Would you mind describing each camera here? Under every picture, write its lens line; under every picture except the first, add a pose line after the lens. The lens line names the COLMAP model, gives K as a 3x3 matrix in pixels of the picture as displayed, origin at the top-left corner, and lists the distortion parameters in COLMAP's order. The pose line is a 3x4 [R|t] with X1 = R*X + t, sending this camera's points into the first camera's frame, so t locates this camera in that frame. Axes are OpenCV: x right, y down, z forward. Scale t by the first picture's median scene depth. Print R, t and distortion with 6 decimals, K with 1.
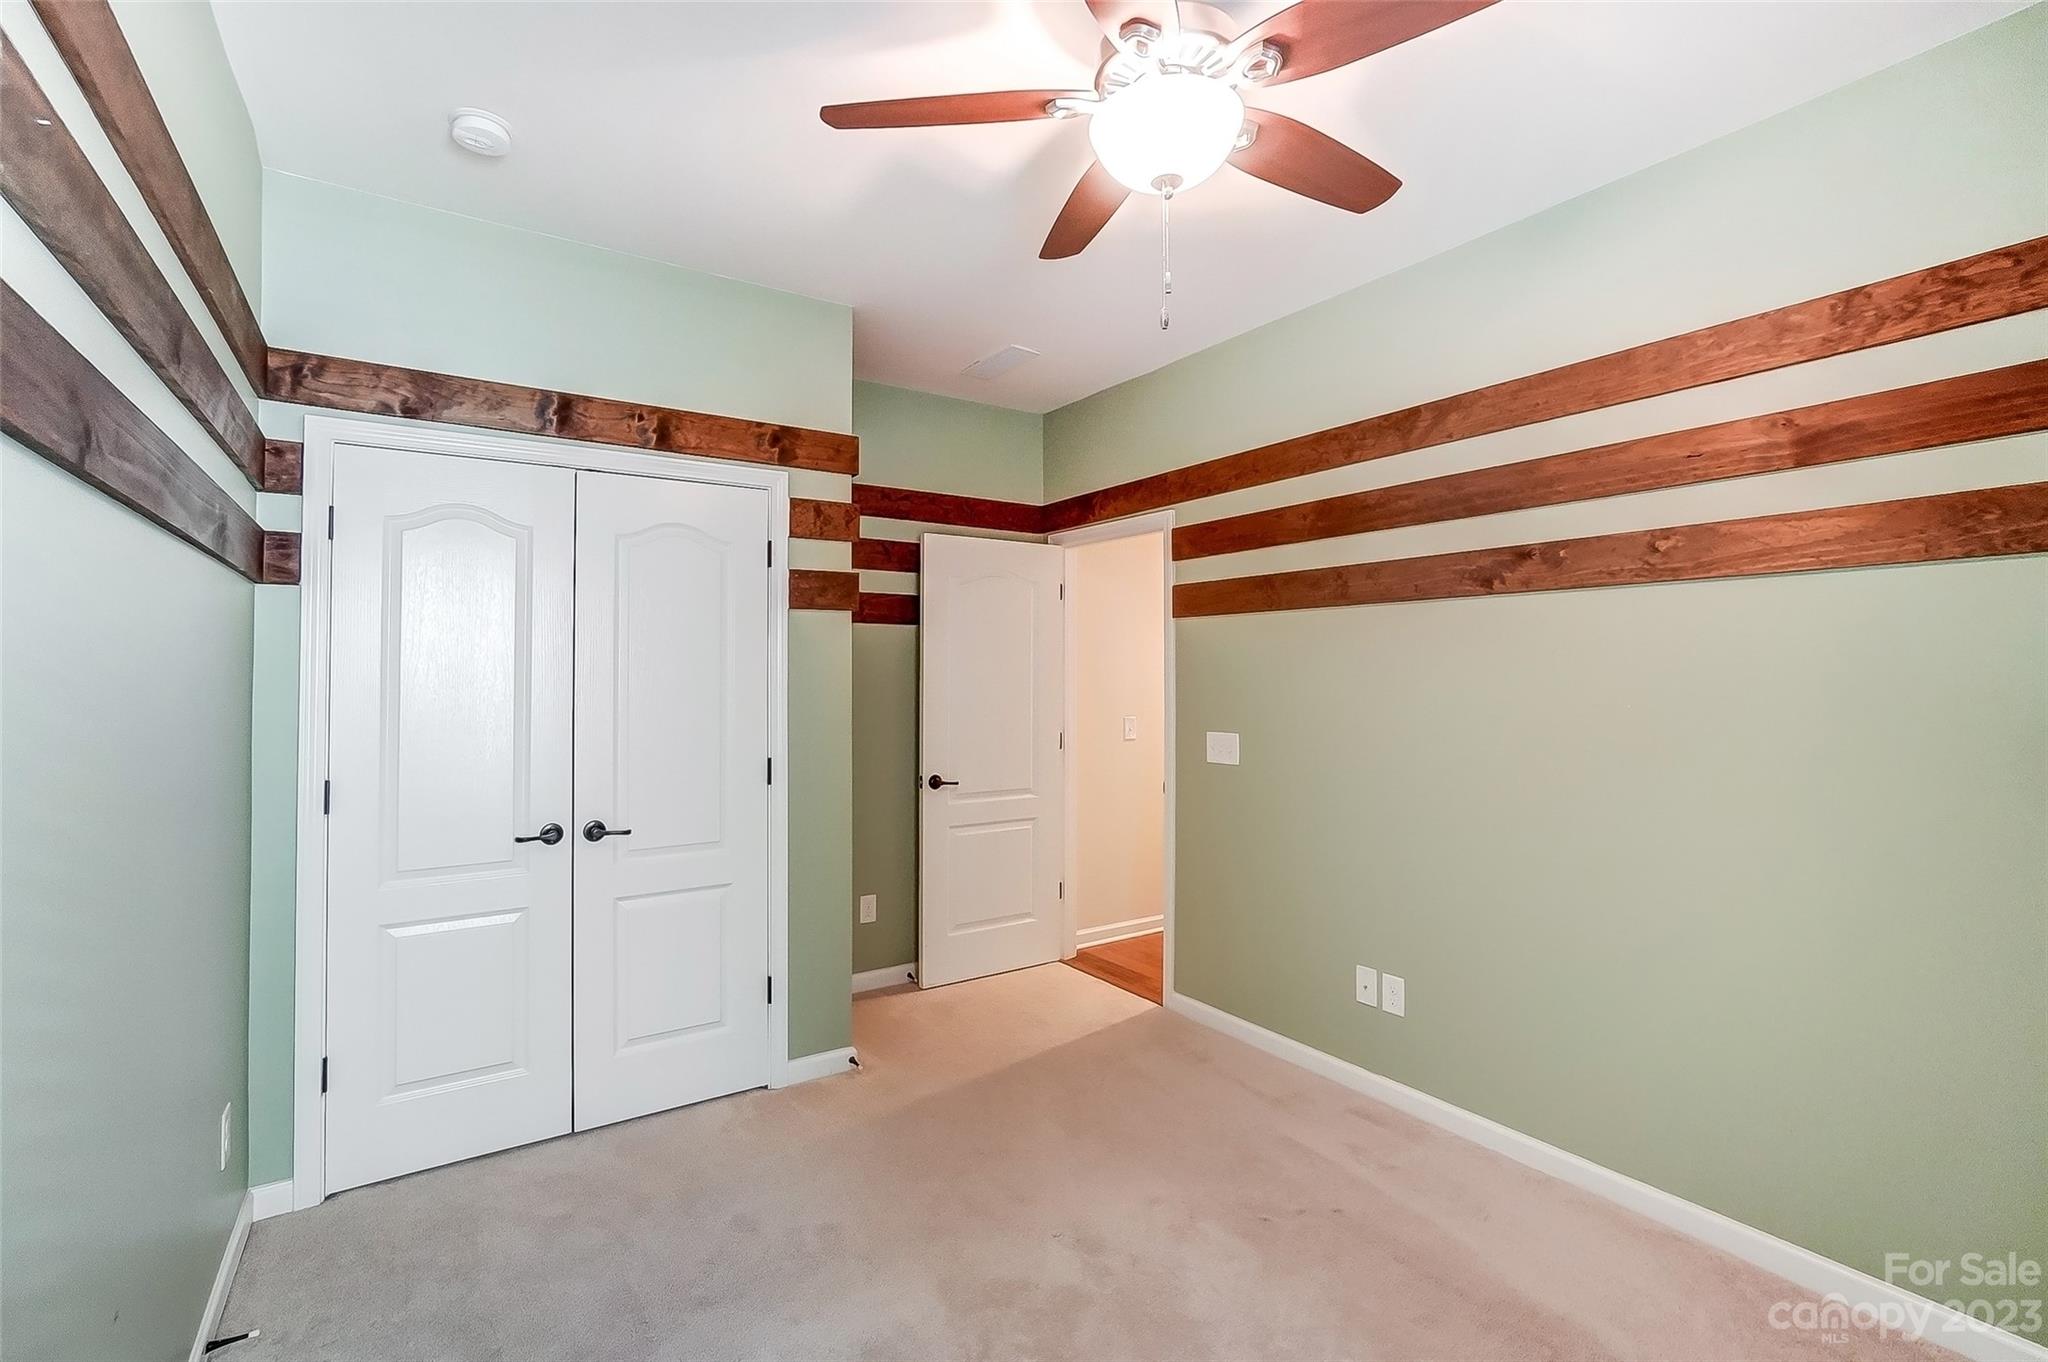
lens RADIAL K [[928.1, 0, 1002.1], [0, 928.1, 679.2], [0, 0, 1]] dist [-0.014014, 0.000375]
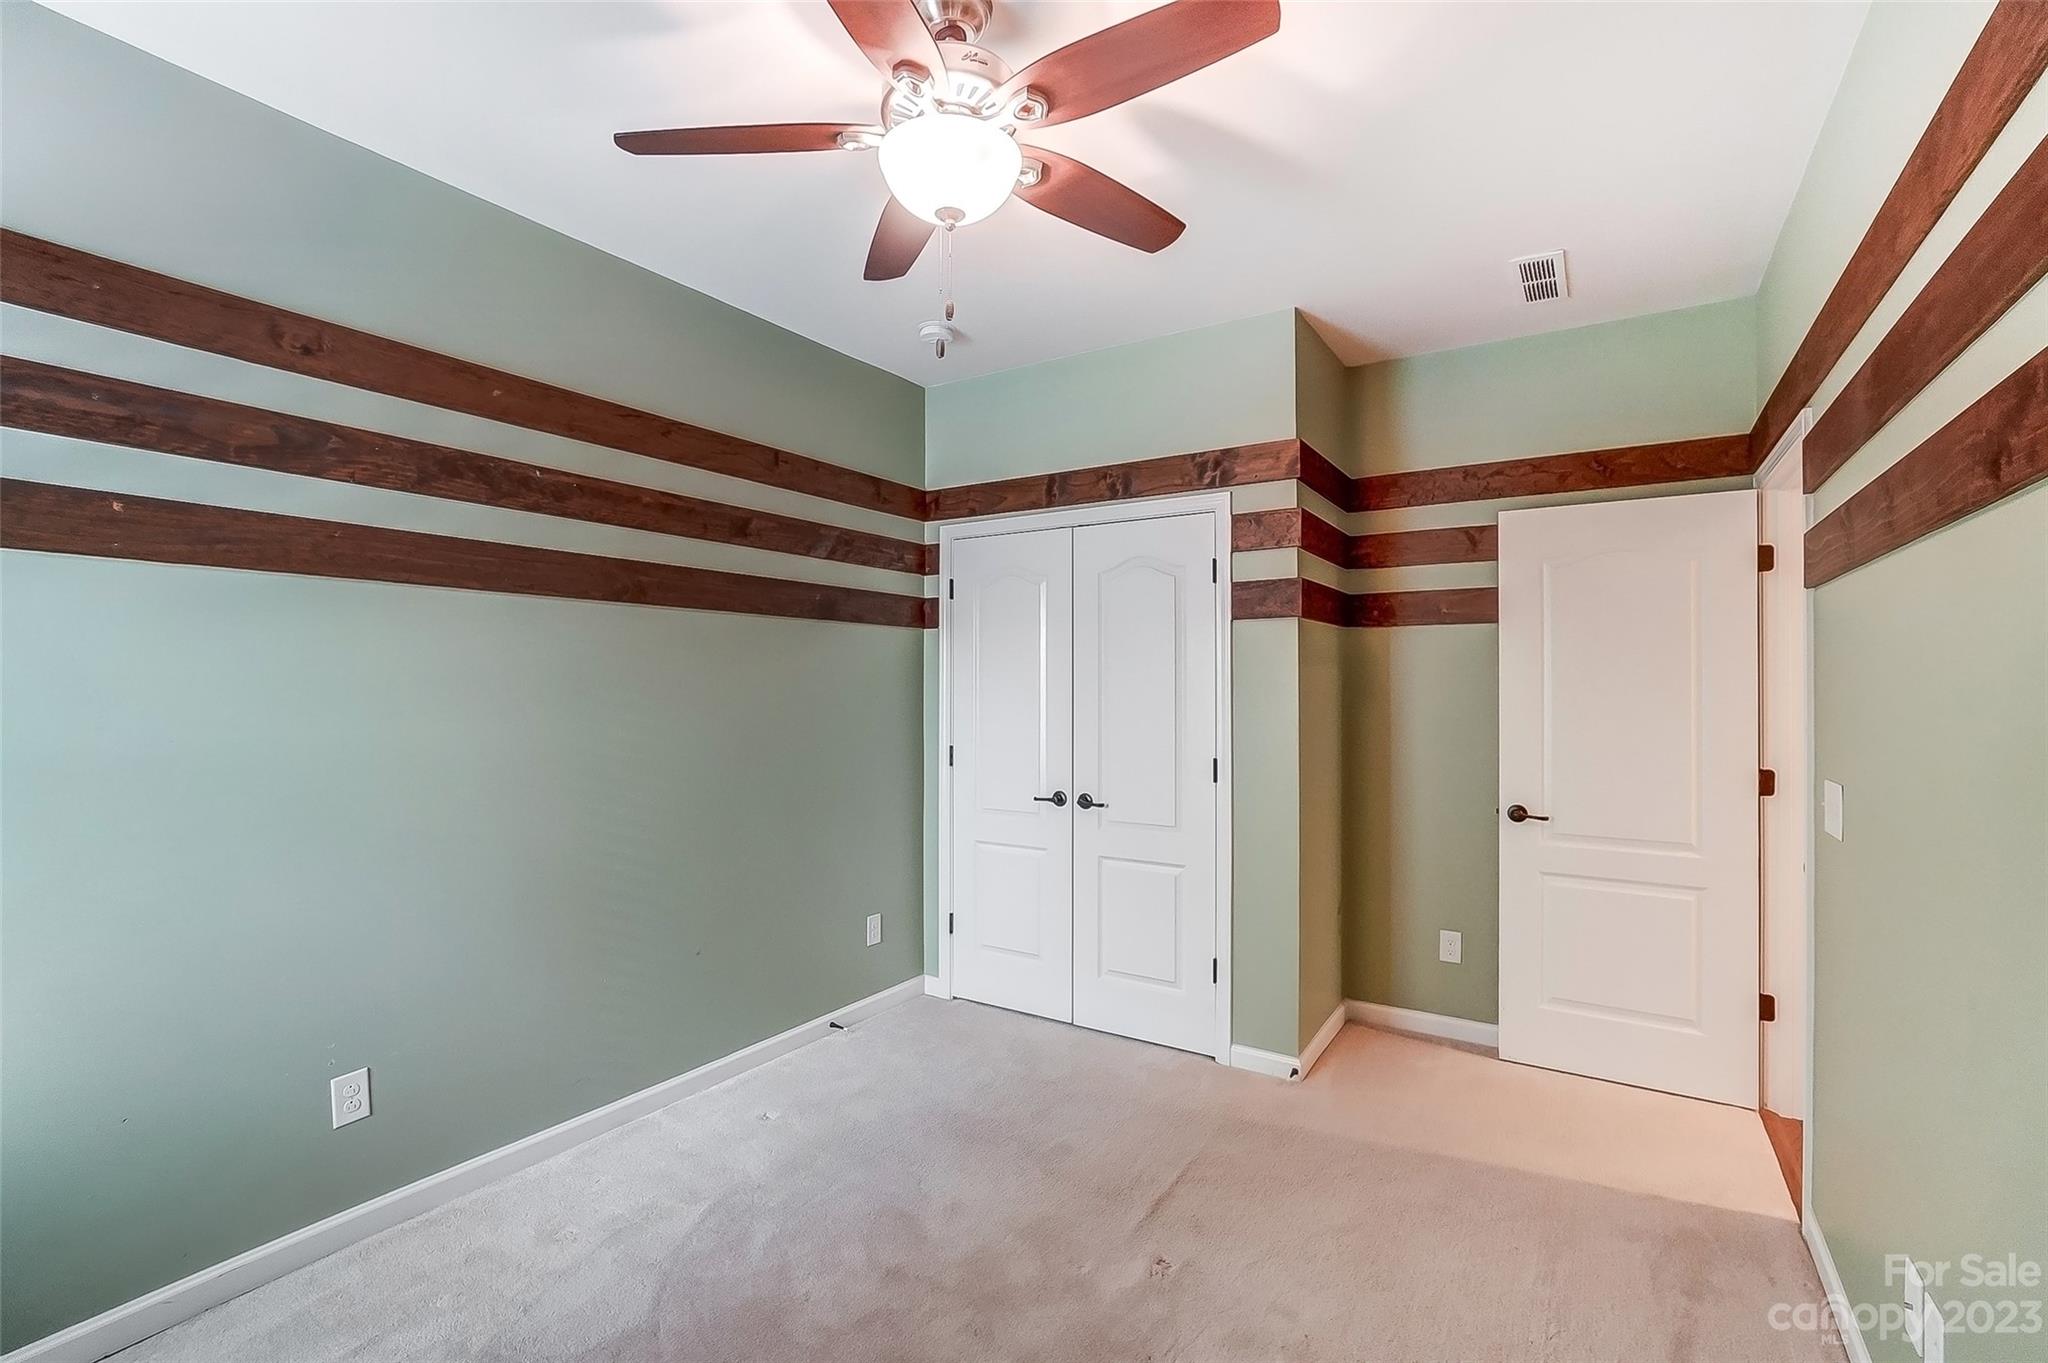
lens RADIAL K [[918.8, 0, 1010.9], [0, 918.8, 693.6], [0, 0, 1]] dist [-0.044443, 0.023555]
pose [[0.387552, 0.011035, -0.921782, 0.646115], [-0.007061, 0.999935, 0.009002, 0.001415], [0.921821, 0.003020, 0.387605, 0.362843]]
